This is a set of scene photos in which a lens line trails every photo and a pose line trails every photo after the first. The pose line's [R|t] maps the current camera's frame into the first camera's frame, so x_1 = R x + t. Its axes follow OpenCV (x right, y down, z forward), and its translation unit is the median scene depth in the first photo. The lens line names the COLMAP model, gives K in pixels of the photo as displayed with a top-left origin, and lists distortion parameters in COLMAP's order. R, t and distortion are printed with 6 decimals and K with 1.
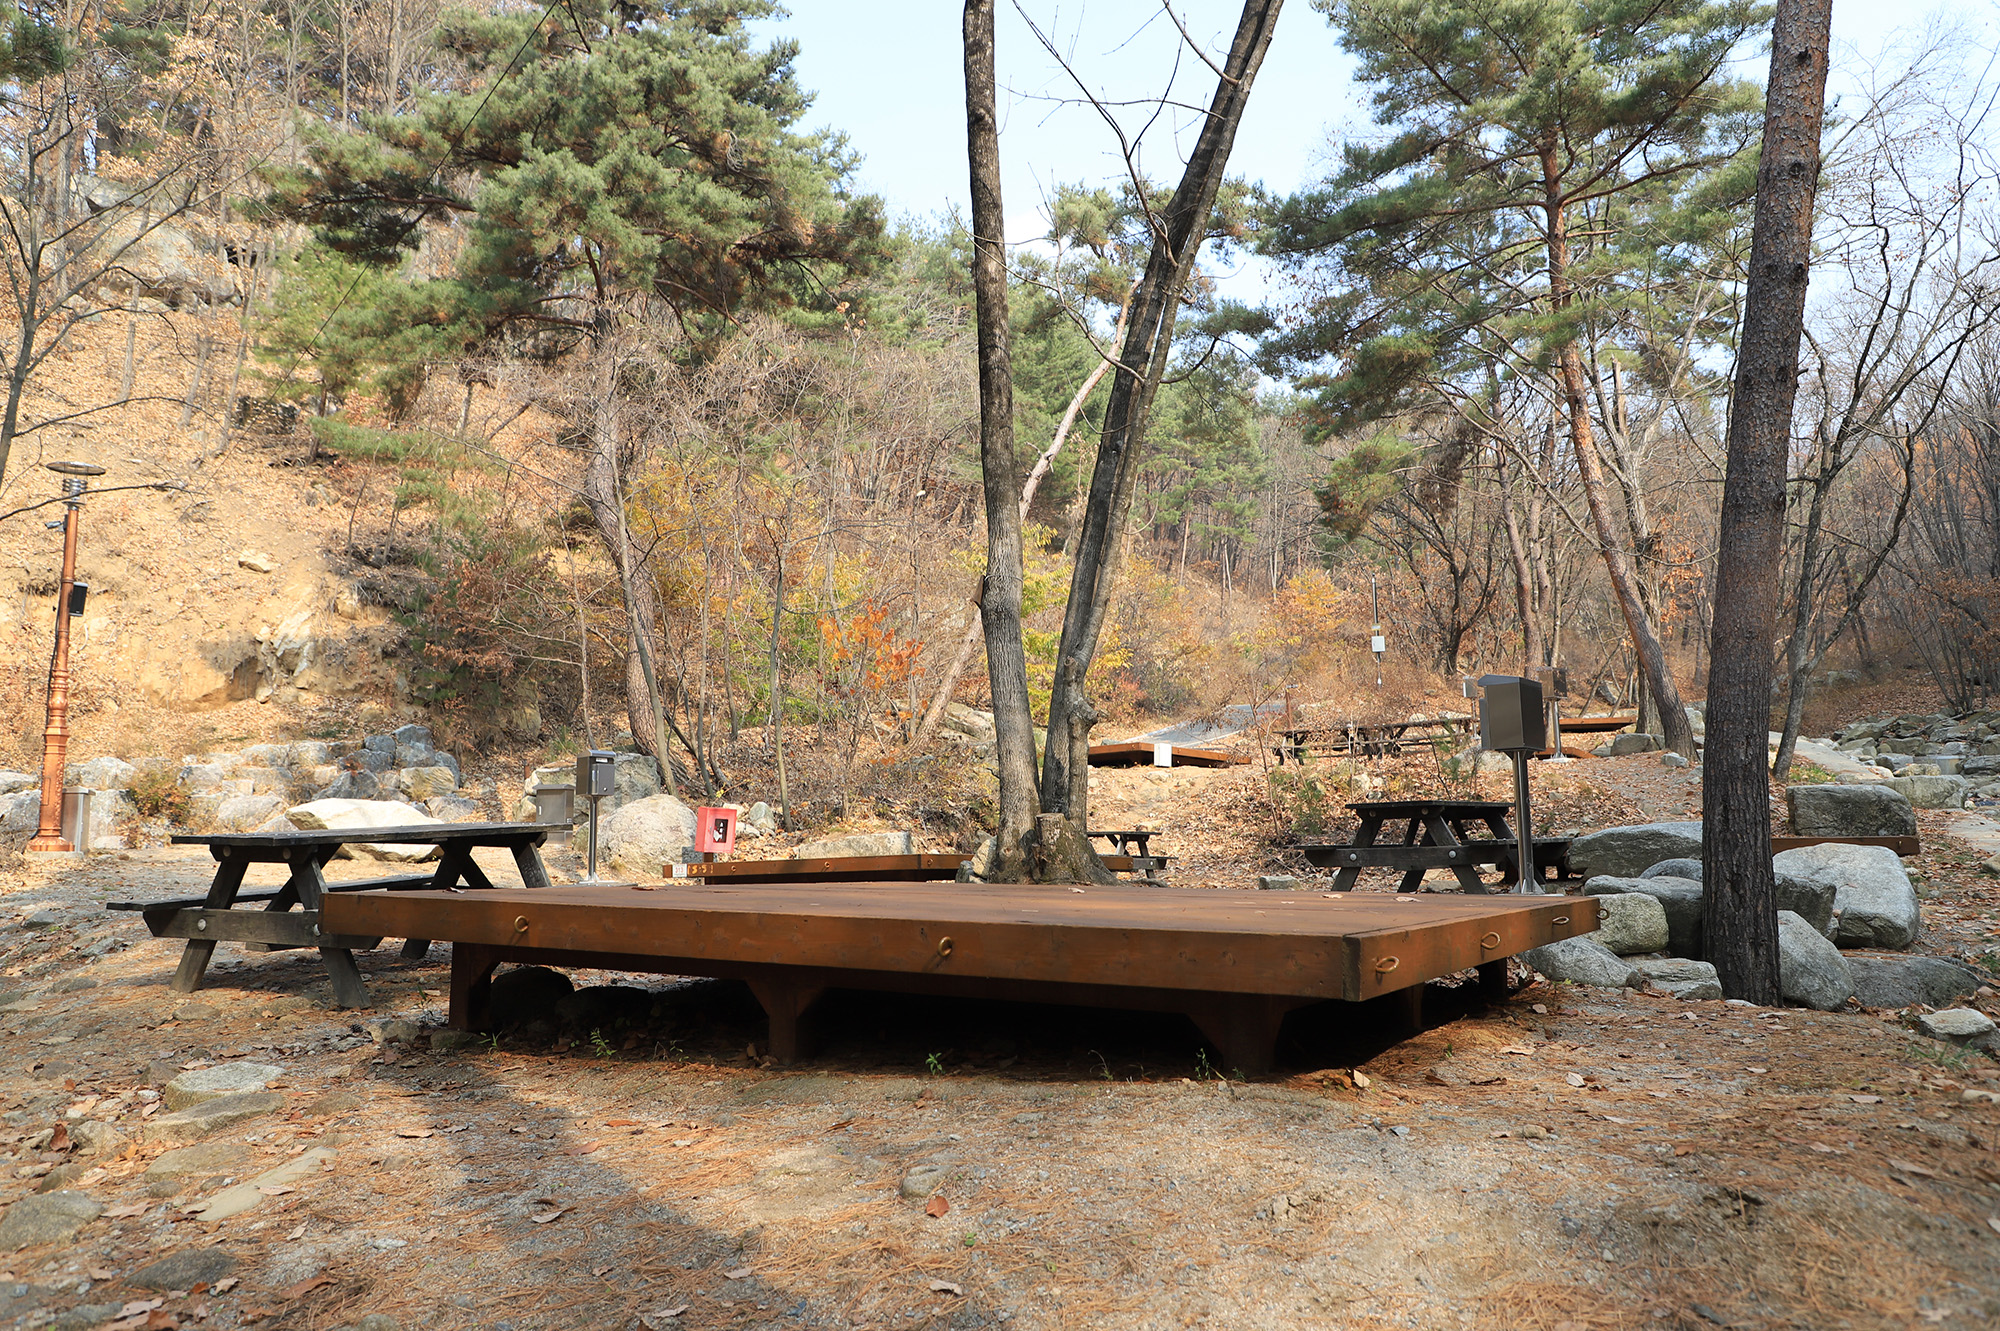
lens RADIAL K [[1565.4, 0, 1000.2], [0, 1565.4, 667.8], [0, 0, 1]] dist [-0.014154, -0.000343]
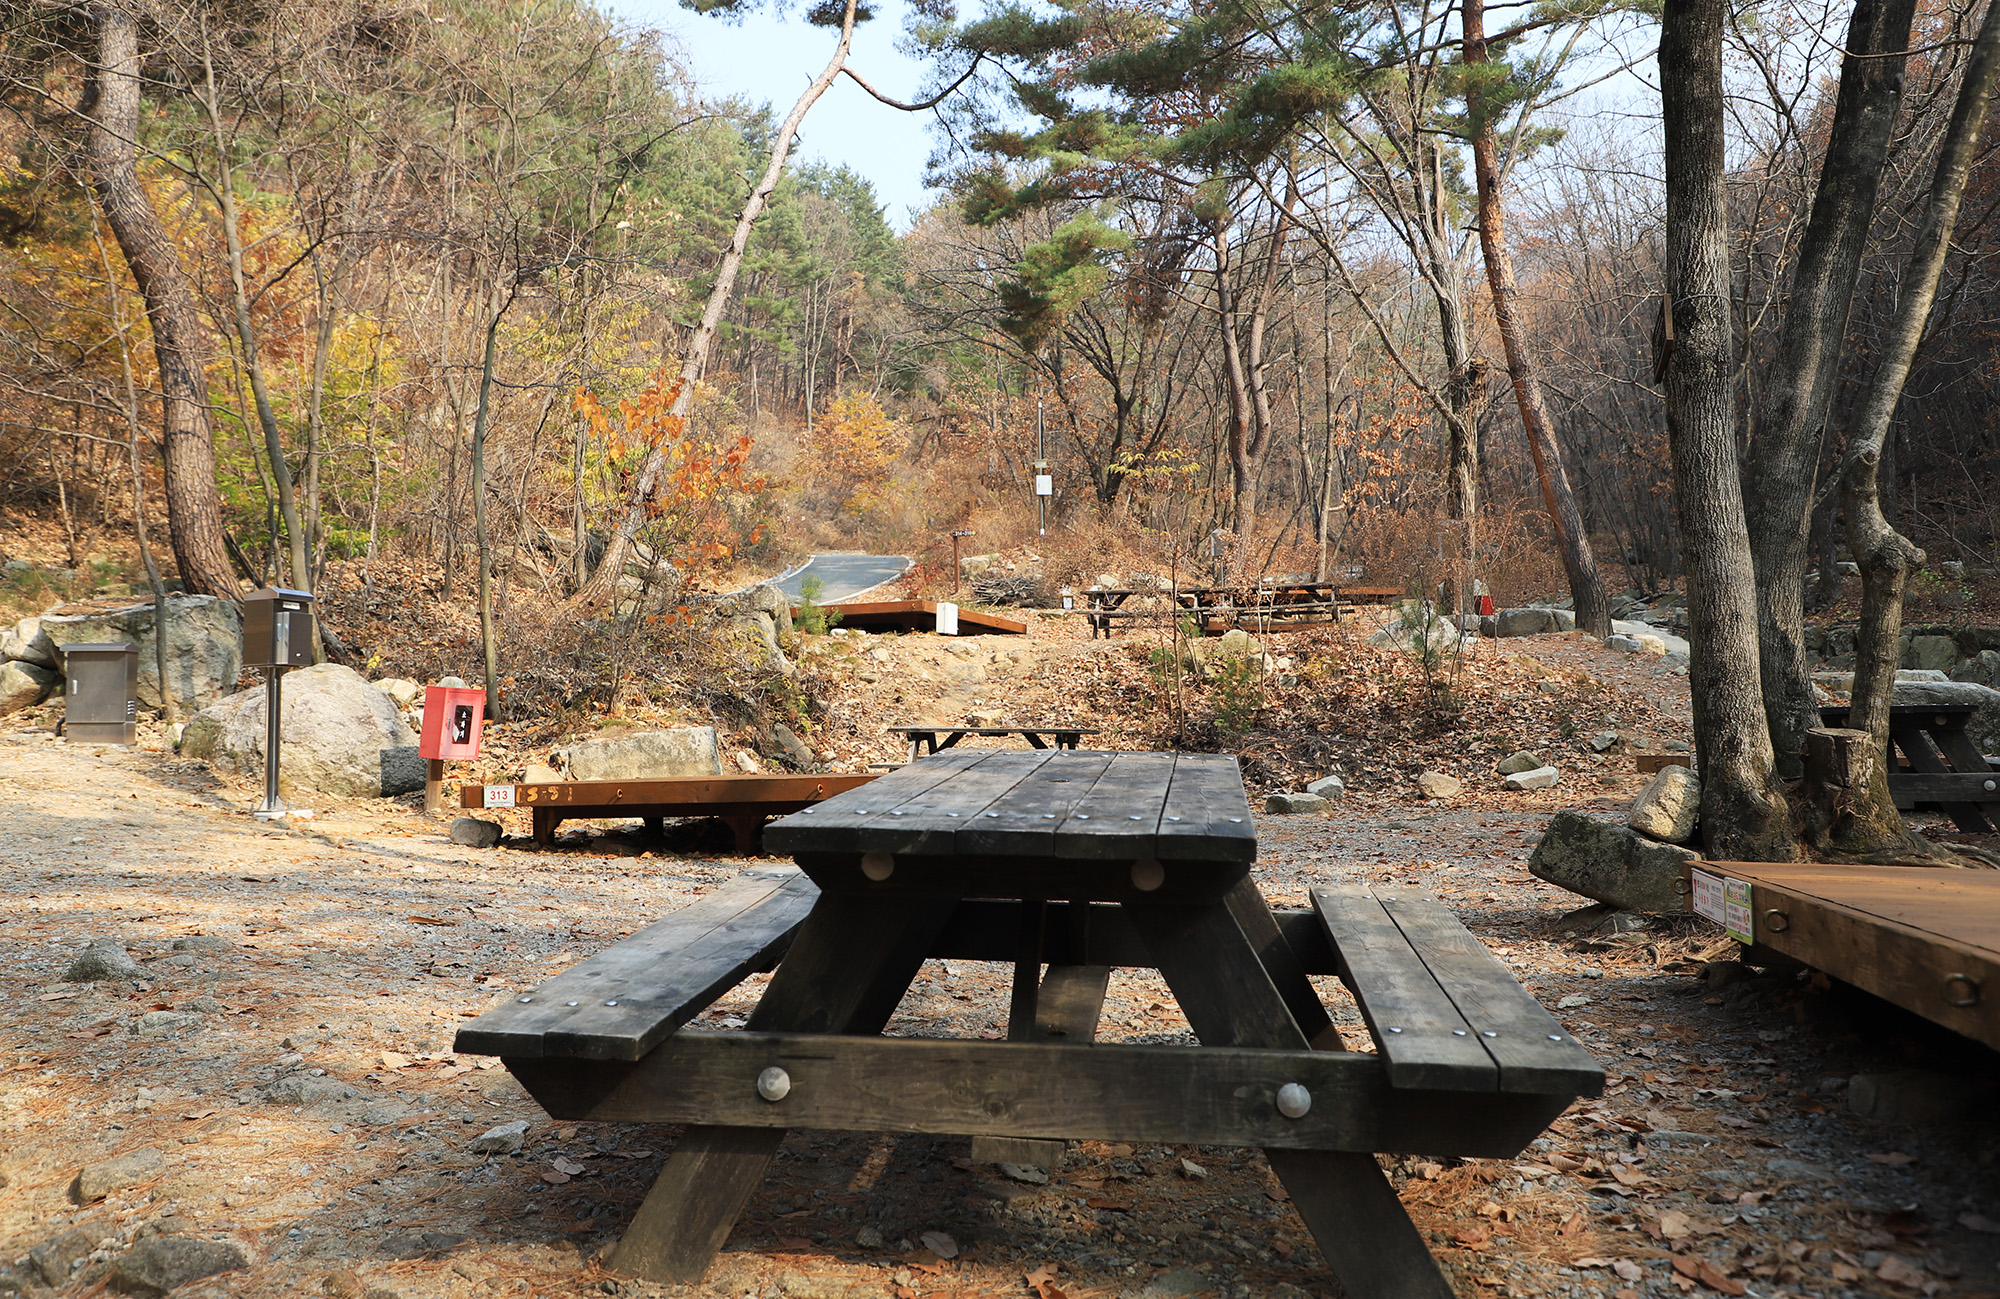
lens RADIAL K [[1879.7, 0, 999.8], [0, 1879.7, 646.8], [0, 0, 1]] dist [-0.007814, 0.000000]
pose [[0.940434, 0.021289, 0.339308, -0.168869], [-0.045132, 0.997022, 0.062534, 0.012854], [-0.336966, -0.074123, 0.938595, 0.171791]]
